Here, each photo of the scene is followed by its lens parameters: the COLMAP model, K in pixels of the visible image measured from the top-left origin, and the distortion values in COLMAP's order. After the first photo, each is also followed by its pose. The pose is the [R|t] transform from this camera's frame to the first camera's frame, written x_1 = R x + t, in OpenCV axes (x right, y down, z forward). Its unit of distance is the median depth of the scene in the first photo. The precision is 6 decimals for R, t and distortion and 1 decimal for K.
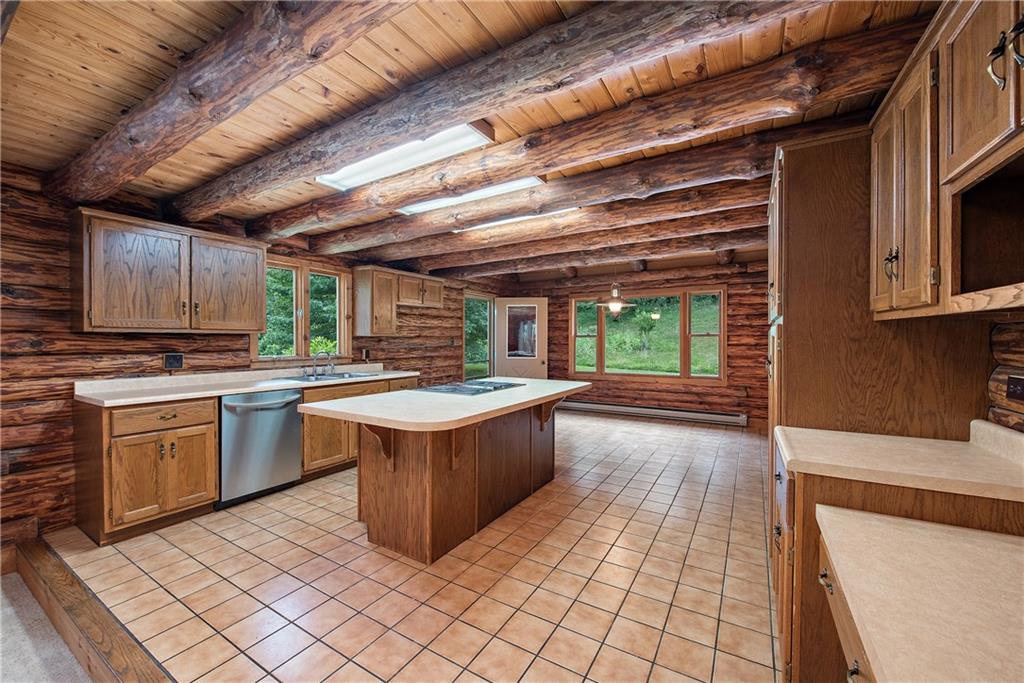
lens RADIAL K [[403.0, 0, 510.8], [0, 403.0, 345.9], [0, 0, 1]] dist [-0.007401, -0.000283]
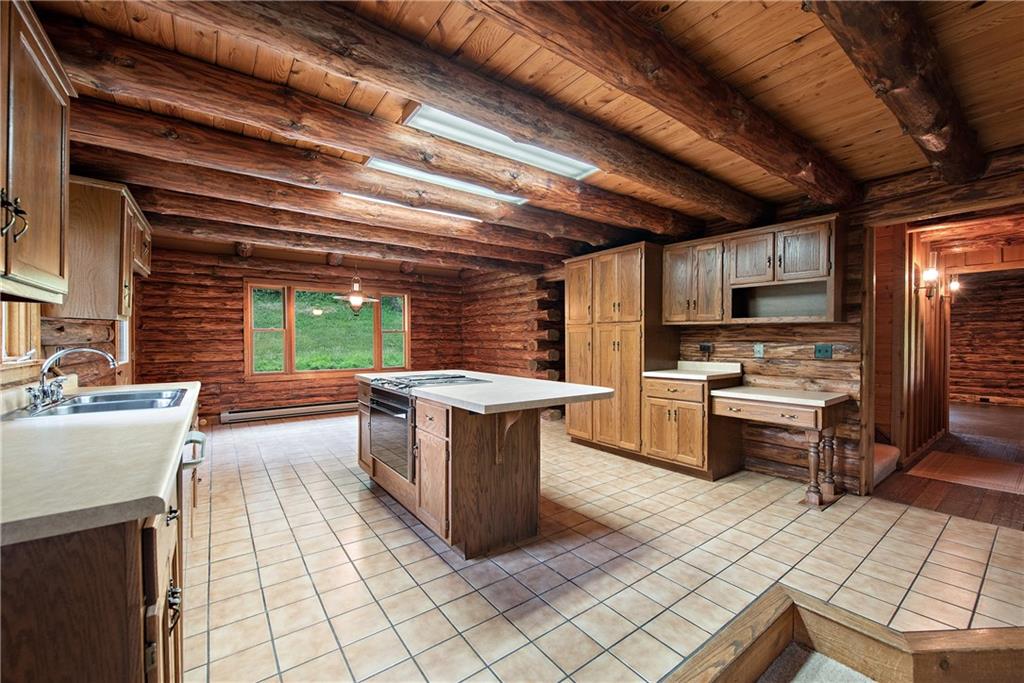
lens RADIAL K [[403.0, 0, 514.8], [0, 403.0, 340.8], [0, 0, 1]] dist [-0.007401, -0.000283]
pose [[0.373951, -0.001607, 0.927447, -0.792187], [0.012778, 0.999913, -0.003420, 0.014846], [-0.927361, 0.013130, 0.373939, 0.410999]]
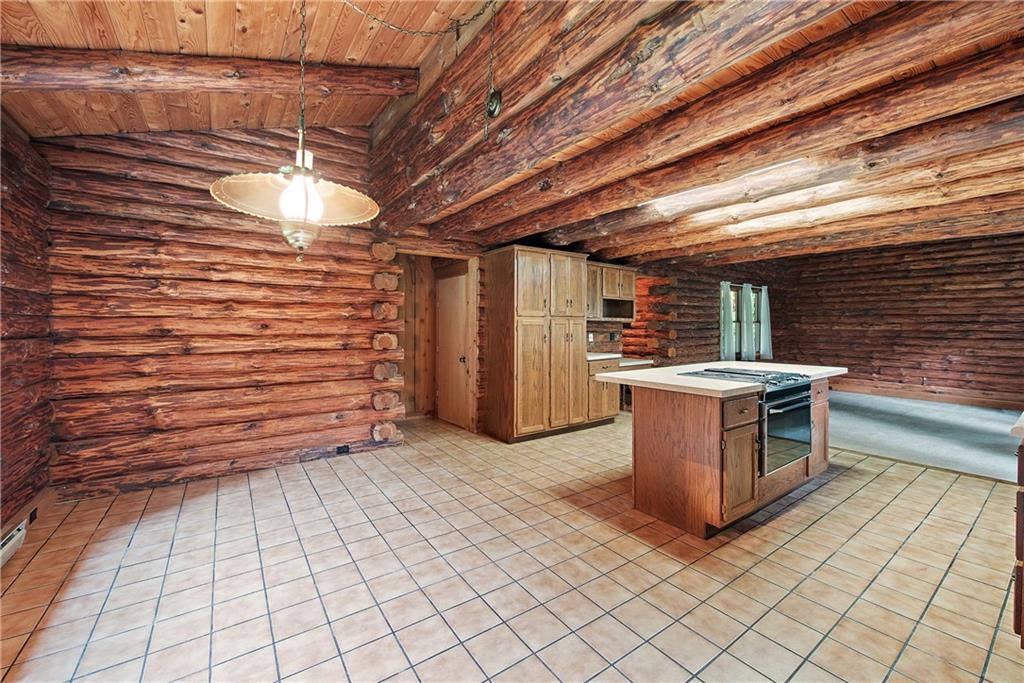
lens RADIAL K [[403.0, 0, 519.1], [0, 403.0, 319.6], [0, 0, 1]] dist [-0.007401, -0.000283]
pose [[-0.915909, 0.004190, 0.401365, -0.005580], [0.005297, 0.999985, 0.001650, -0.031199], [-0.401352, 0.003638, -0.915917, 1.838043]]
